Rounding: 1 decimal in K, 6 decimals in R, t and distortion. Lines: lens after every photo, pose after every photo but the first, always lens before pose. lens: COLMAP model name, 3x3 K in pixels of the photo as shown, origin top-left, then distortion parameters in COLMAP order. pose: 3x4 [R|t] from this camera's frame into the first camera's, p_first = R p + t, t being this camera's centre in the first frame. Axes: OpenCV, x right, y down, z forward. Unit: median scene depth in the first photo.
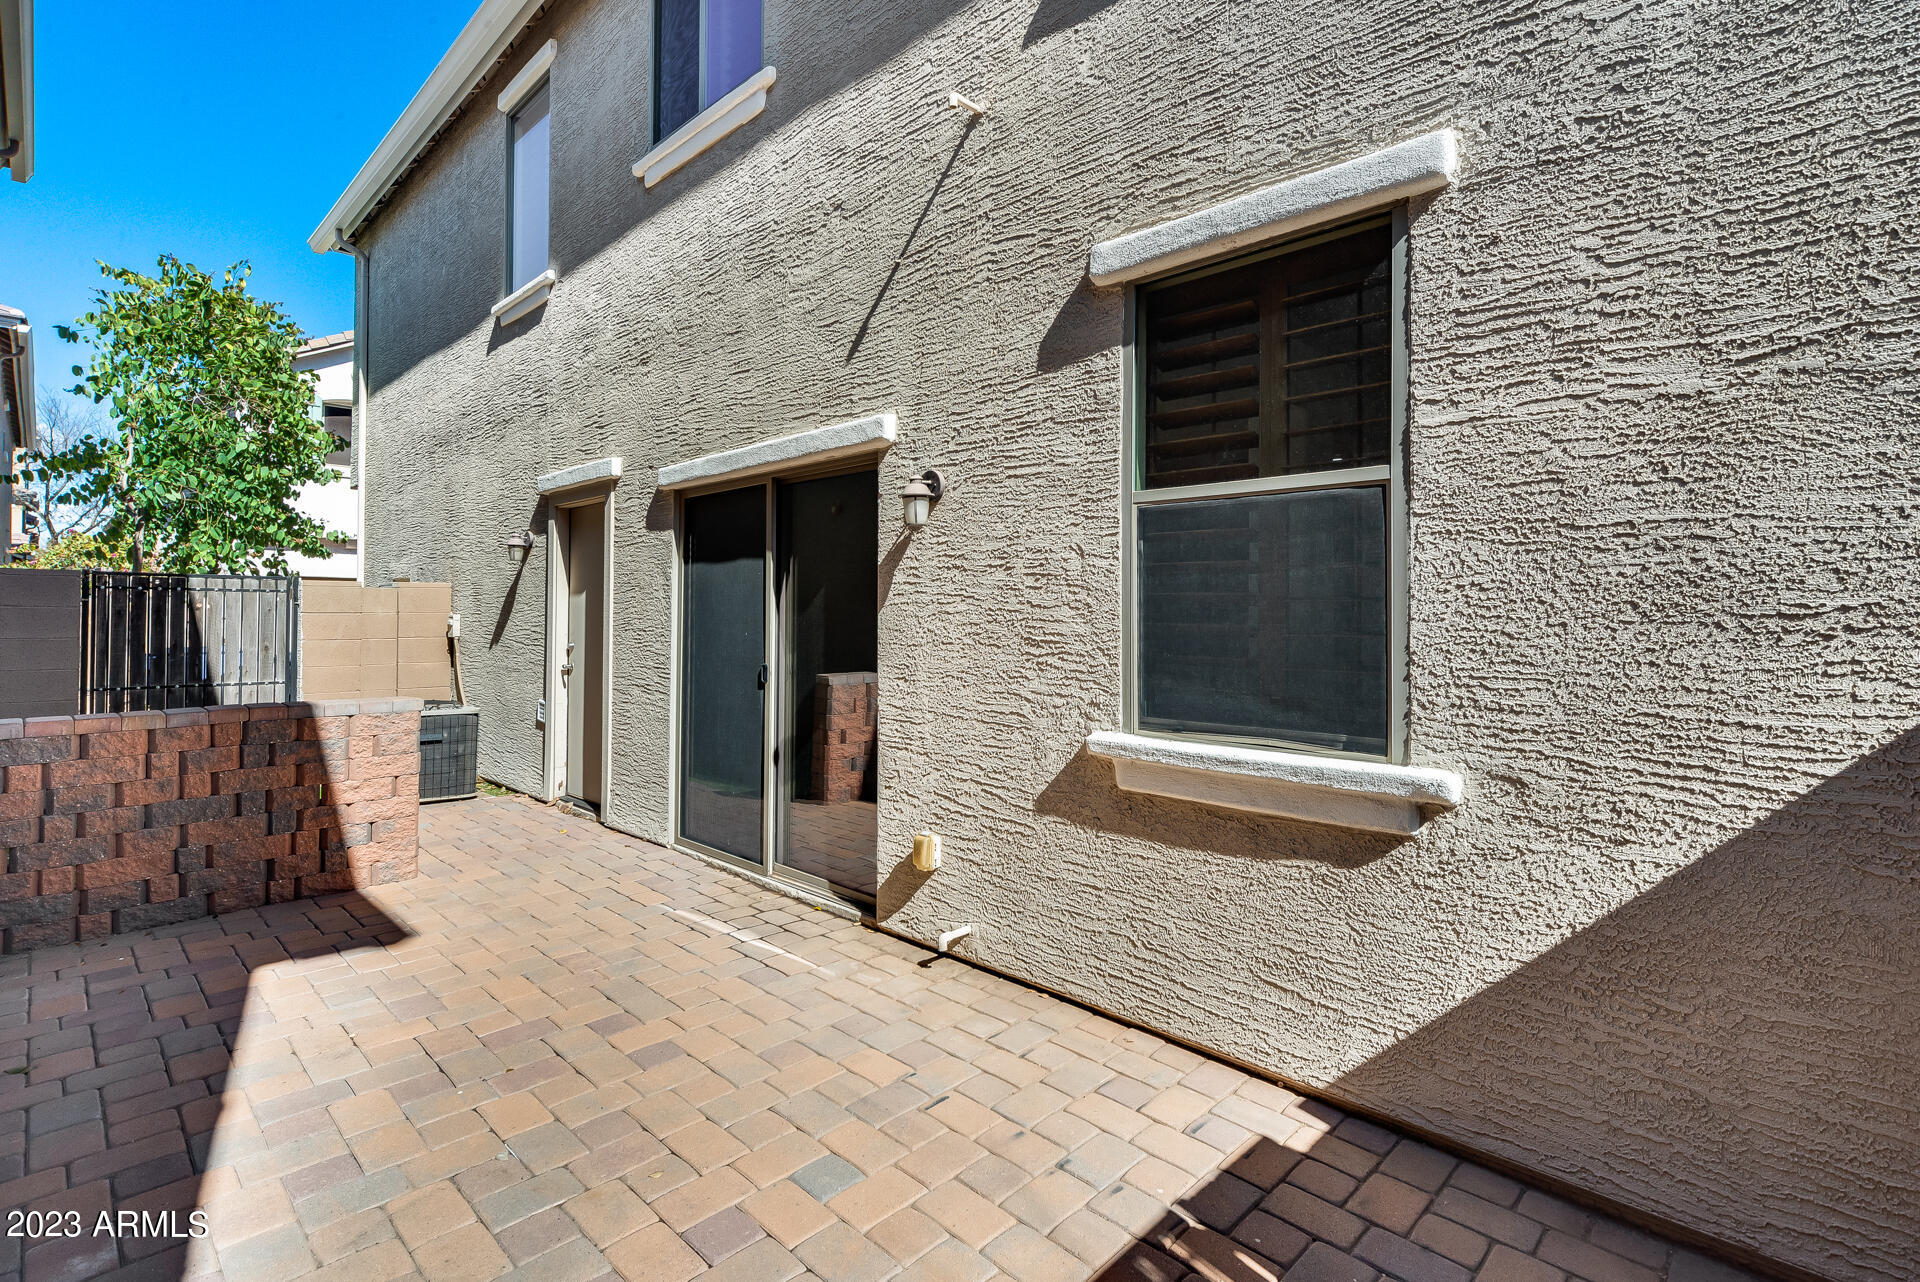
lens RADIAL K [[891.3, 0, 978.5], [0, 891.3, 605.5], [0, 0, 1]] dist [0.004337, -0.000916]
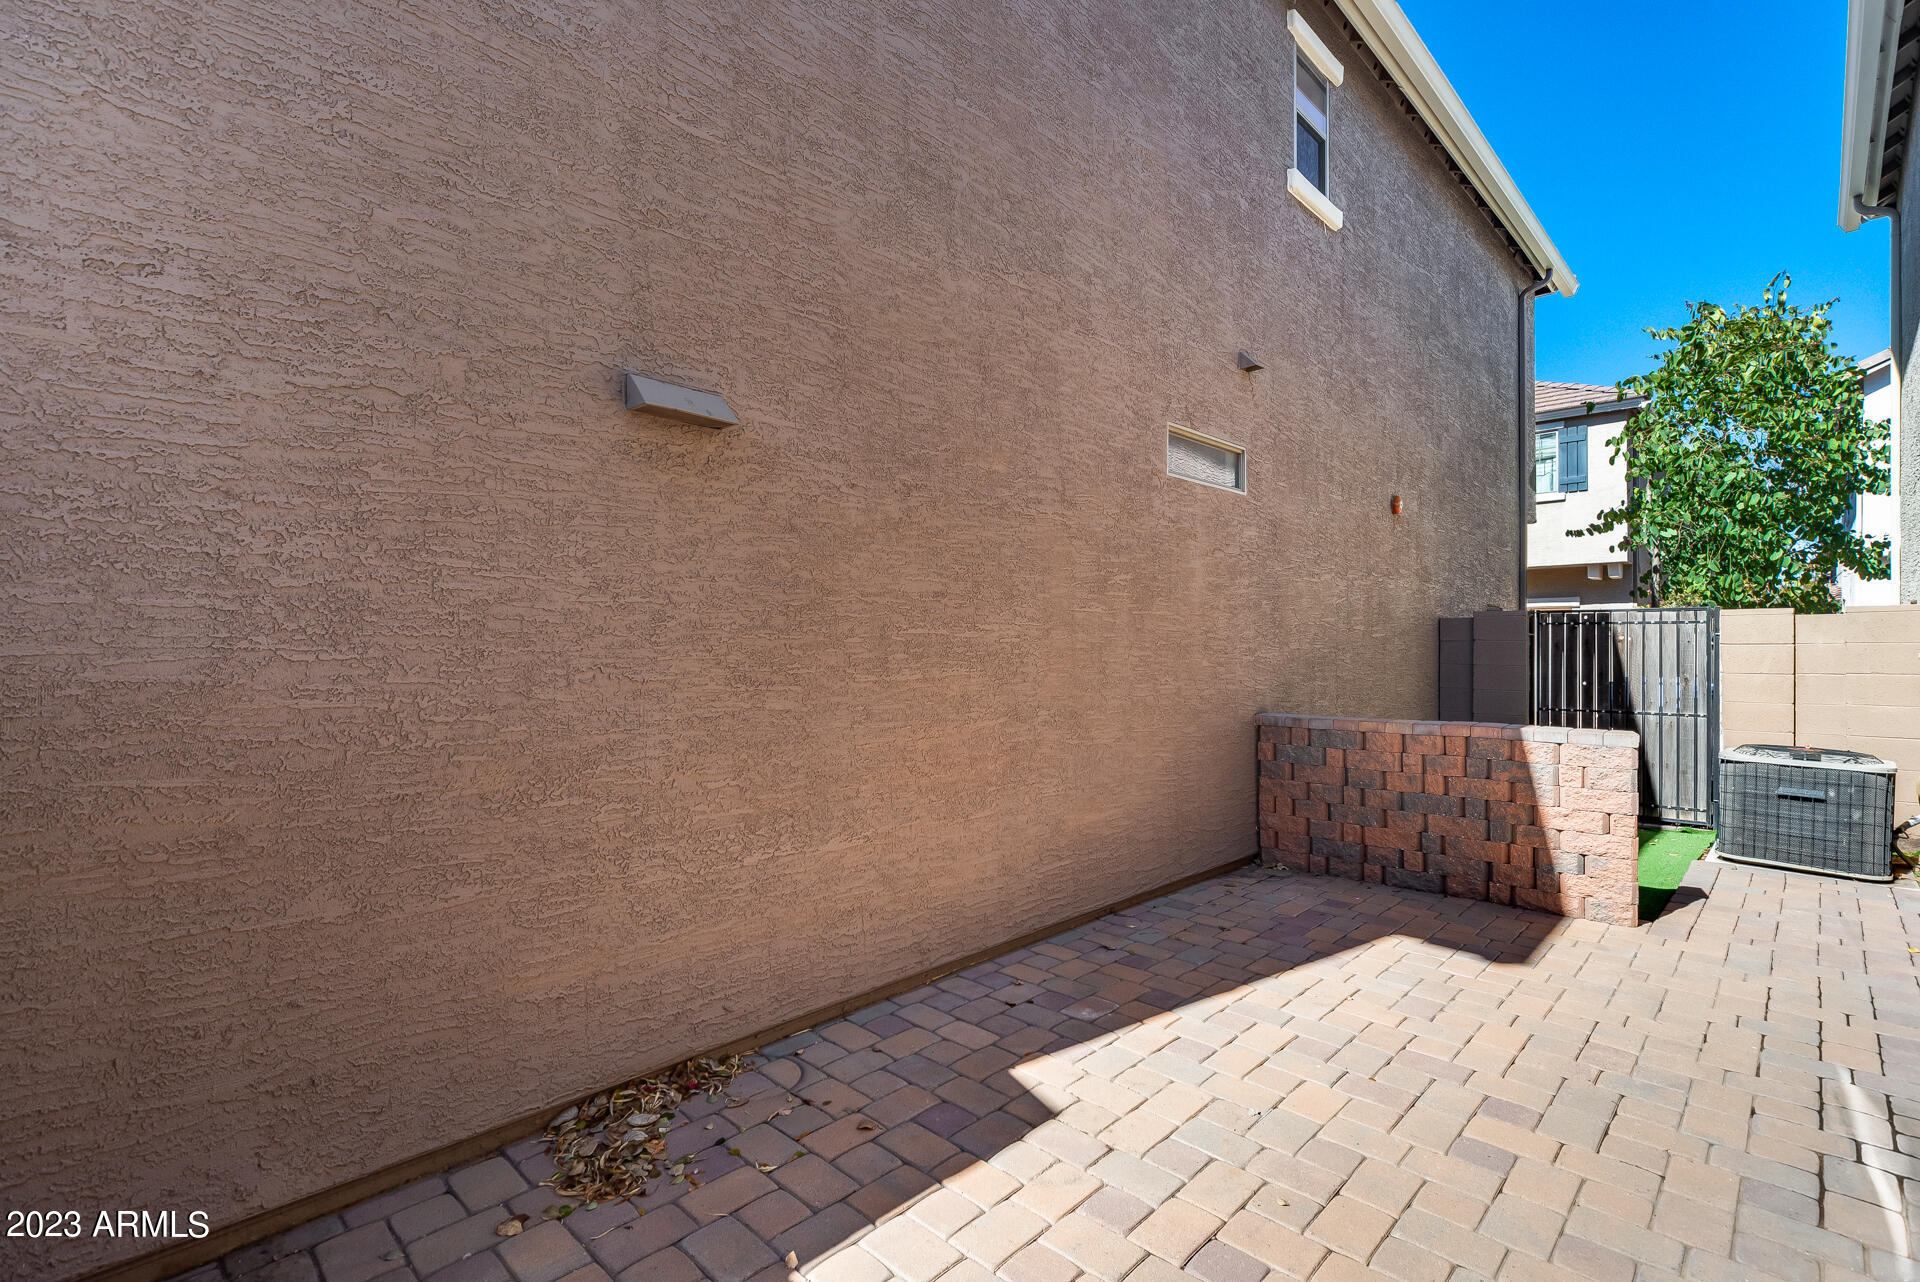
lens RADIAL K [[891.3, 0, 966.7], [0, 891.3, 651.1], [0, 0, 1]] dist [0.004337, -0.000916]
pose [[0.000900, 0.001023, -0.999999, 0.350582], [0.010489, 0.999944, 0.001033, 0.010948], [0.999945, -0.010490, 0.000889, 0.364487]]
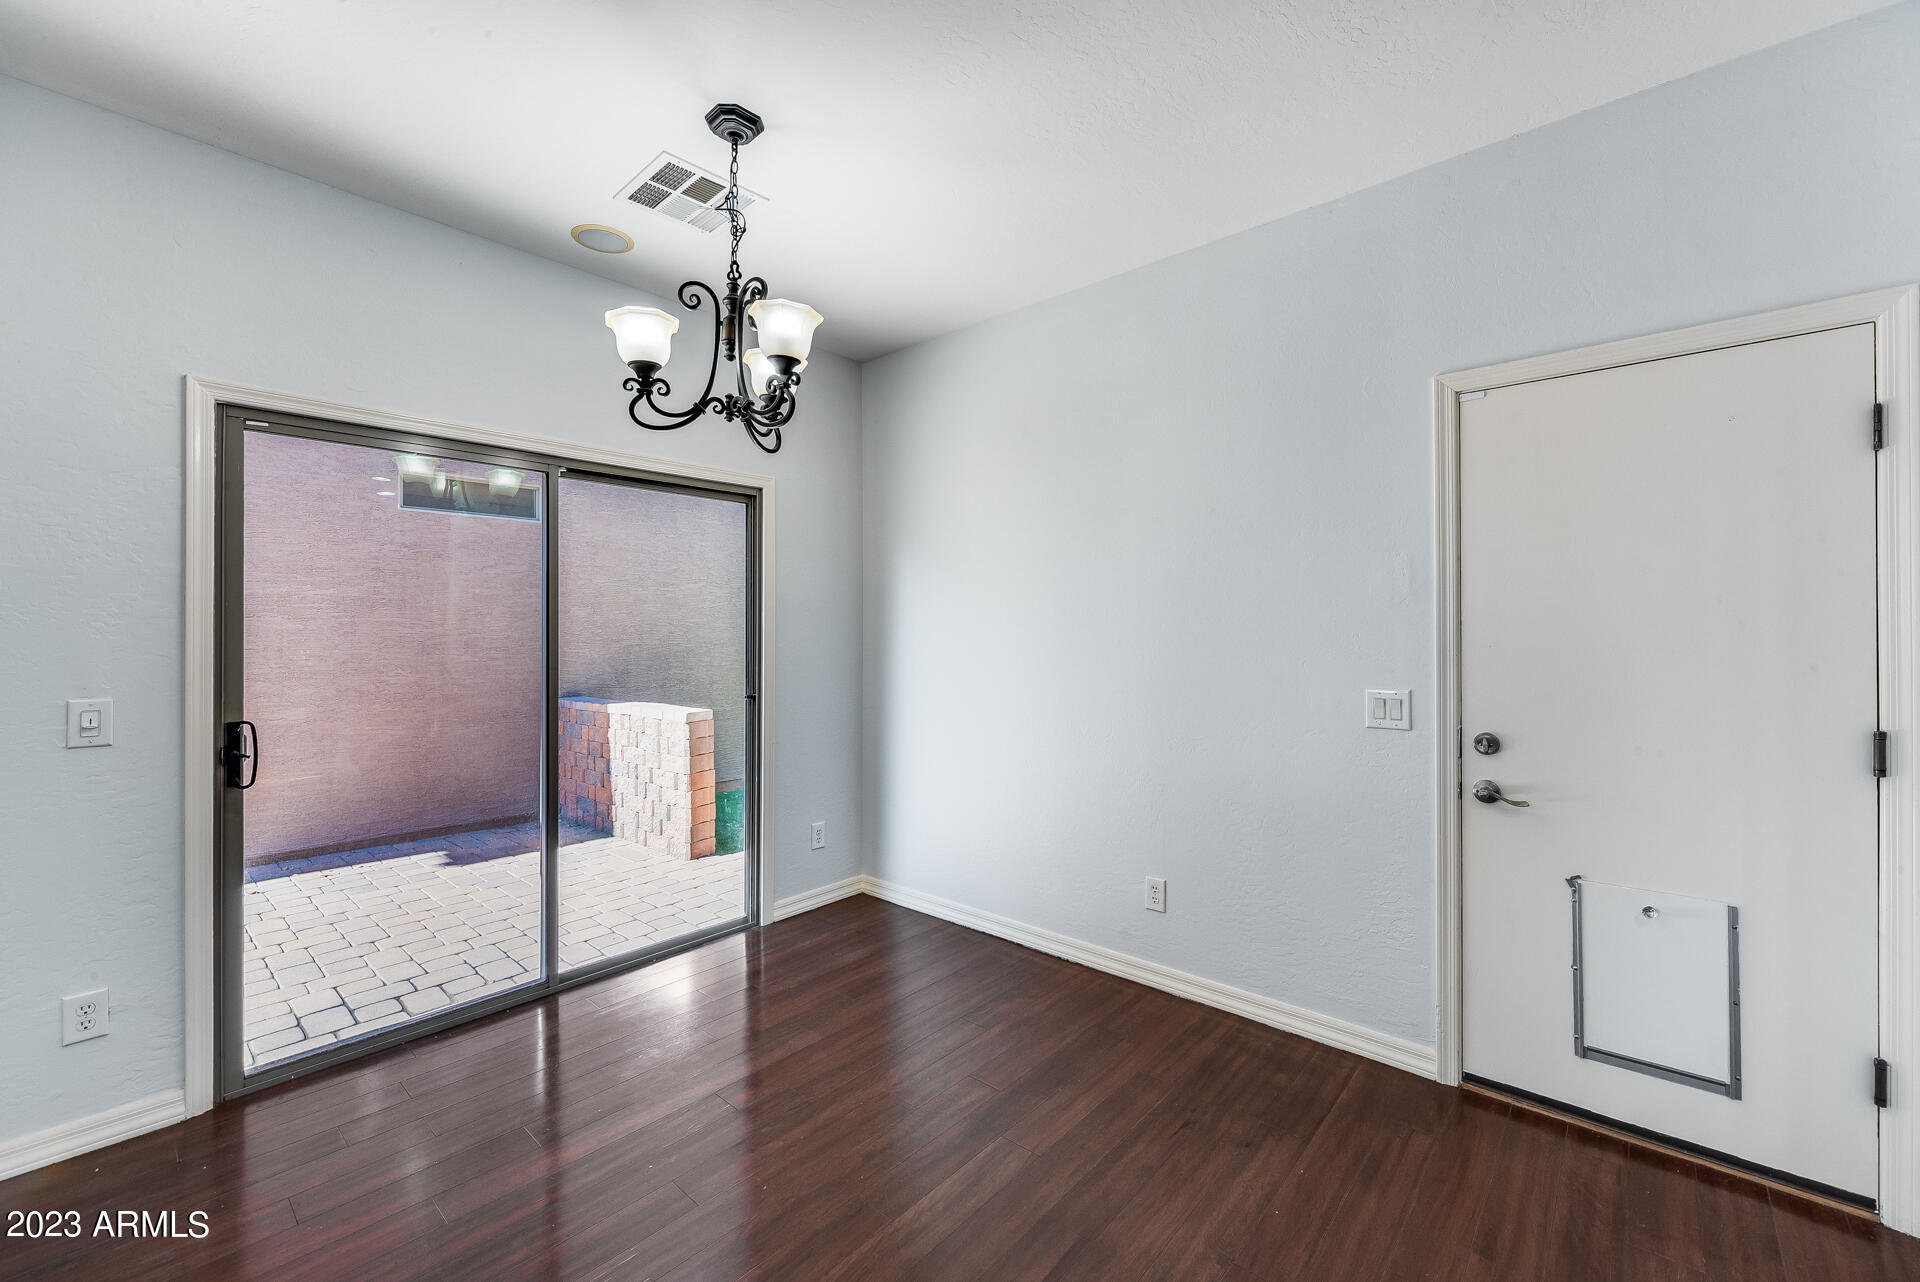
lens RADIAL K [[769.8, 0, 958.8], [0, 769.8, 628.6], [0, 0, 1]] dist [0.000836, -0.002219]
pose [[0.036050, -0.011873, -0.999279, 0.477512], [0.017203, 0.999789, -0.011259, 0.011000], [0.999202, -0.016784, 0.036246, 1.464674]]
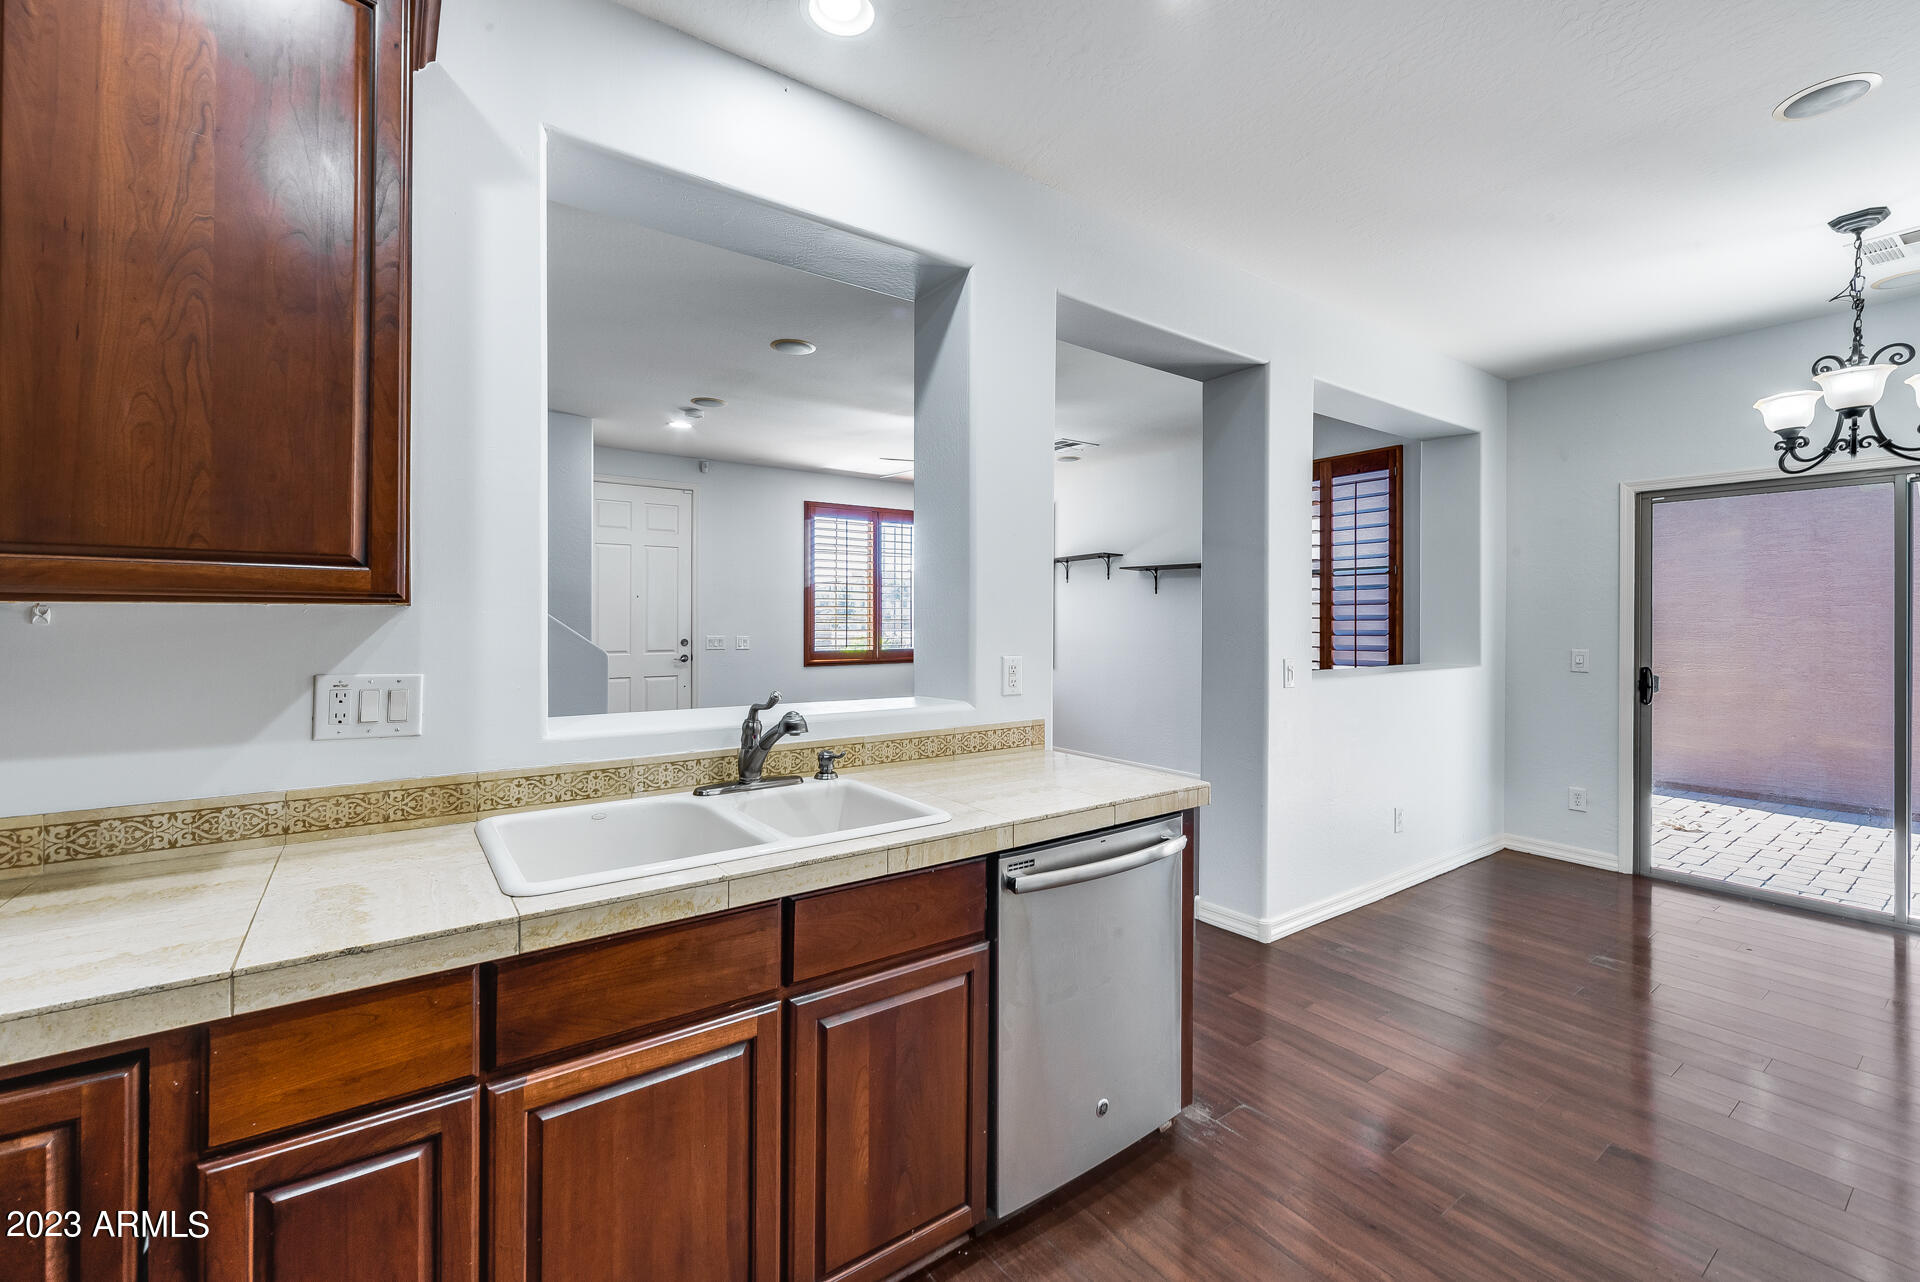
lens RADIAL K [[768.4, 0, 966.4], [0, 768.4, 622.5], [0, 0, 1]] dist [-0.000872, -0.000509]
pose [[-0.979294, -0.008259, 0.202273, 0.657205], [-0.009766, 0.999931, -0.006457, 0.027792], [-0.202206, -0.008298, -0.979308, 2.770773]]
